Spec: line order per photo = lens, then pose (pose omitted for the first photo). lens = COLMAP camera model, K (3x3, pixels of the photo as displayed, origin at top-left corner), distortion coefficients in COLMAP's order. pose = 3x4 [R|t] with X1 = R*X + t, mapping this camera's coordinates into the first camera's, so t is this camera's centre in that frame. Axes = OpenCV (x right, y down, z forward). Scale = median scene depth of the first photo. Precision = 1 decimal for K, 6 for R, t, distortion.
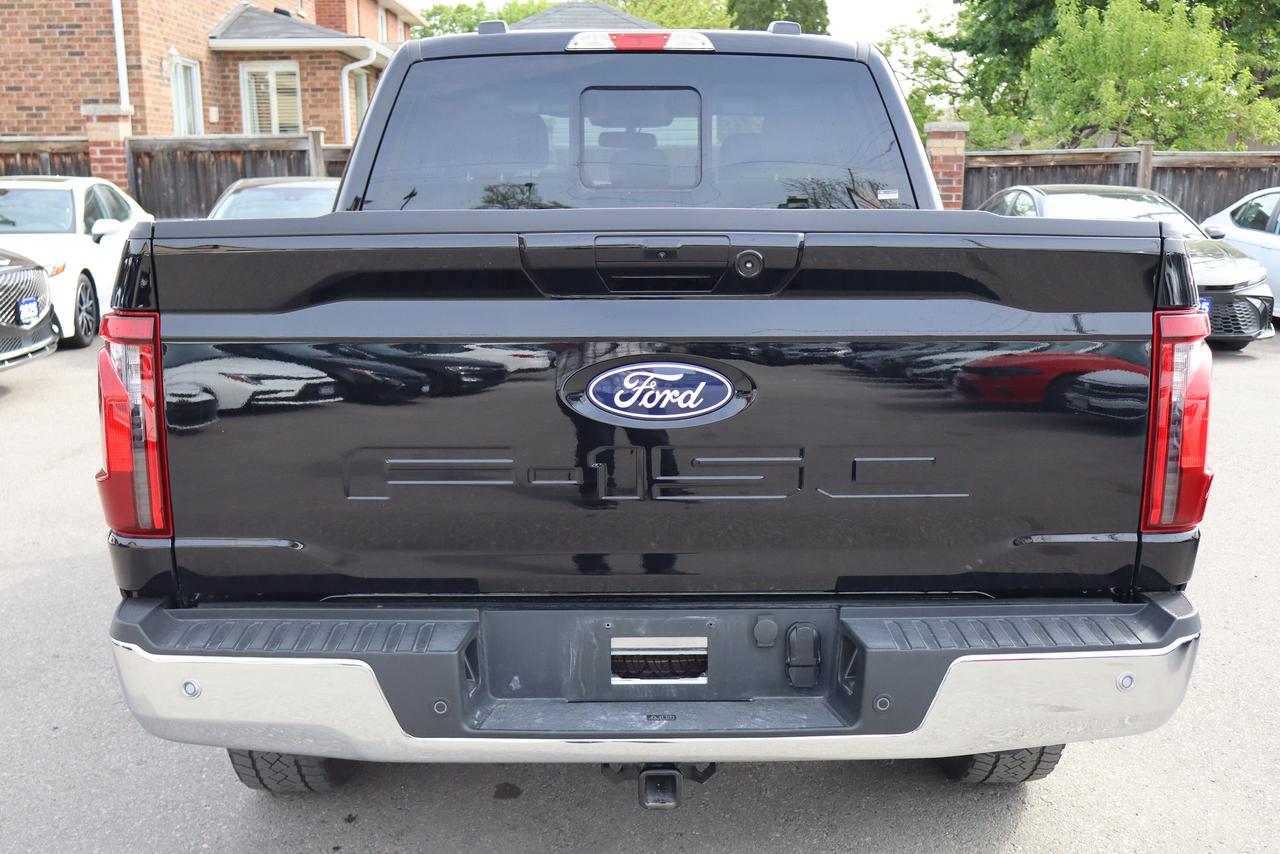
lens RADIAL K [[1335.7, 0, 641.3], [0, 1335.7, 427.9], [0, 0, 1]] dist [-0.004136, 0.000000]
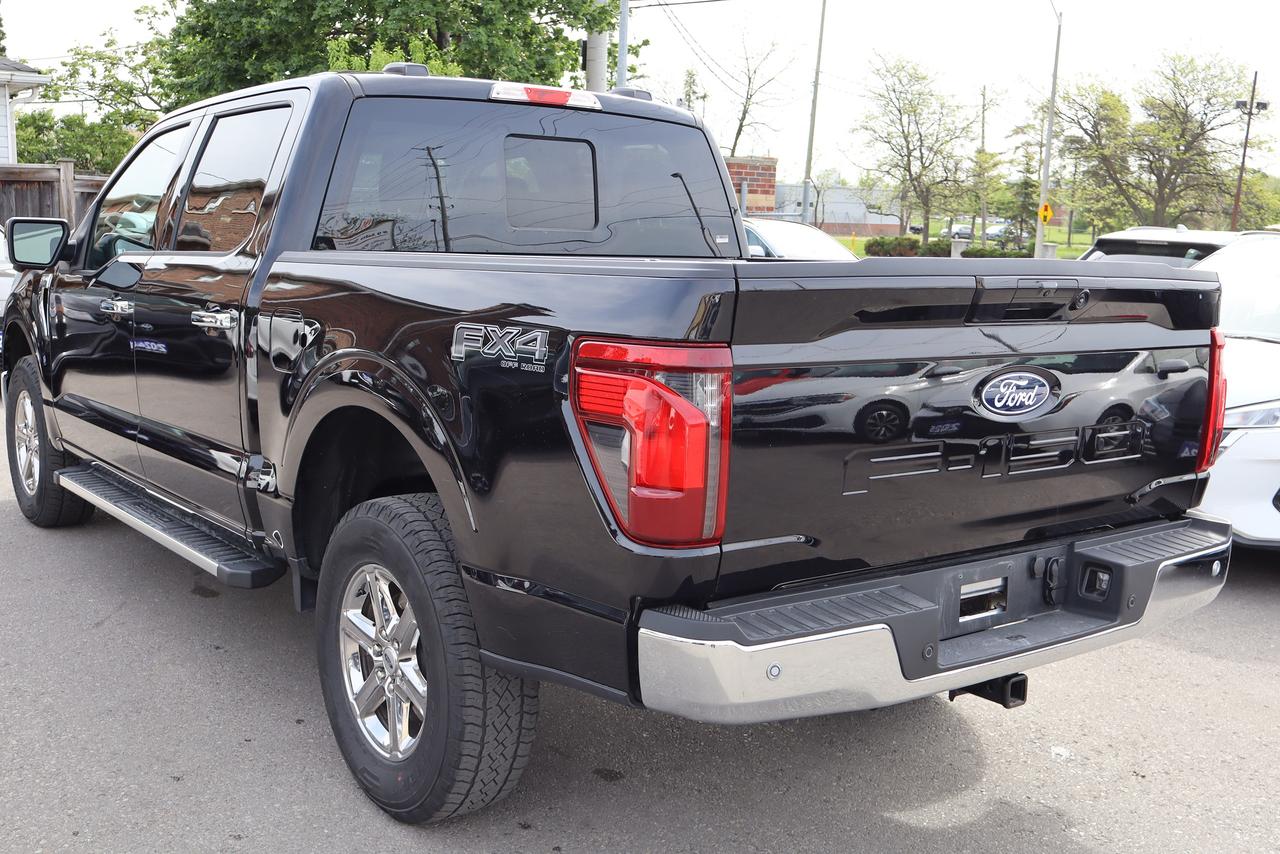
lens RADIAL K [[1313.2, 0, 636.4], [0, 1313.2, 421.9], [0, 0, 1]] dist [-0.012758, 0.000000]
pose [[0.815018, -0.056939, 0.576631, -0.584531], [0.070275, 0.997527, -0.000827, -0.013510], [-0.575158, 0.041197, 0.817004, 0.076843]]
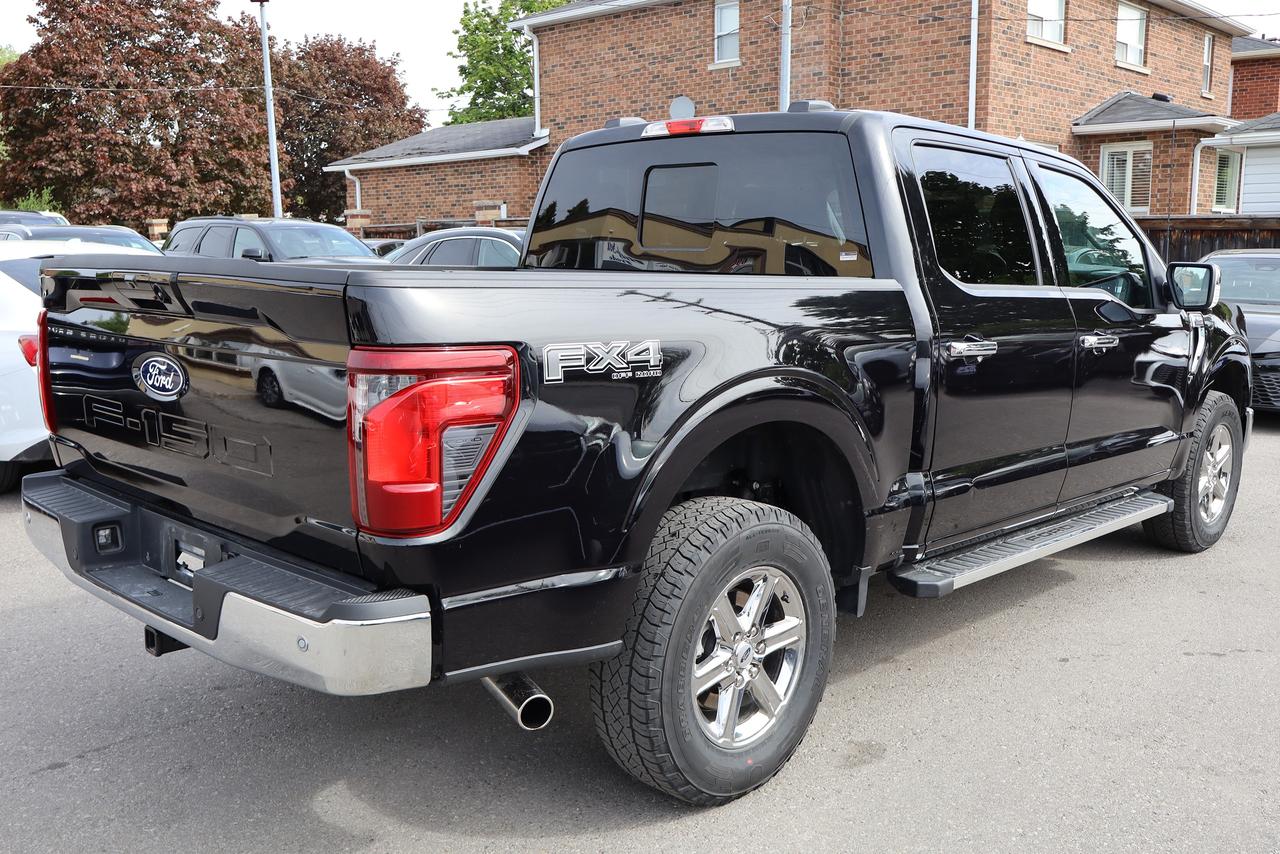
lens RADIAL K [[1139.7, 0, 639.9], [0, 1139.7, 434.8], [0, 0, 1]] dist [0.000972, -0.020956]
pose [[0.717547, 0.121246, -0.685876, 0.710258], [-0.135330, 0.990235, 0.033470, -0.042784], [0.683237, 0.068804, 0.726948, 0.241307]]
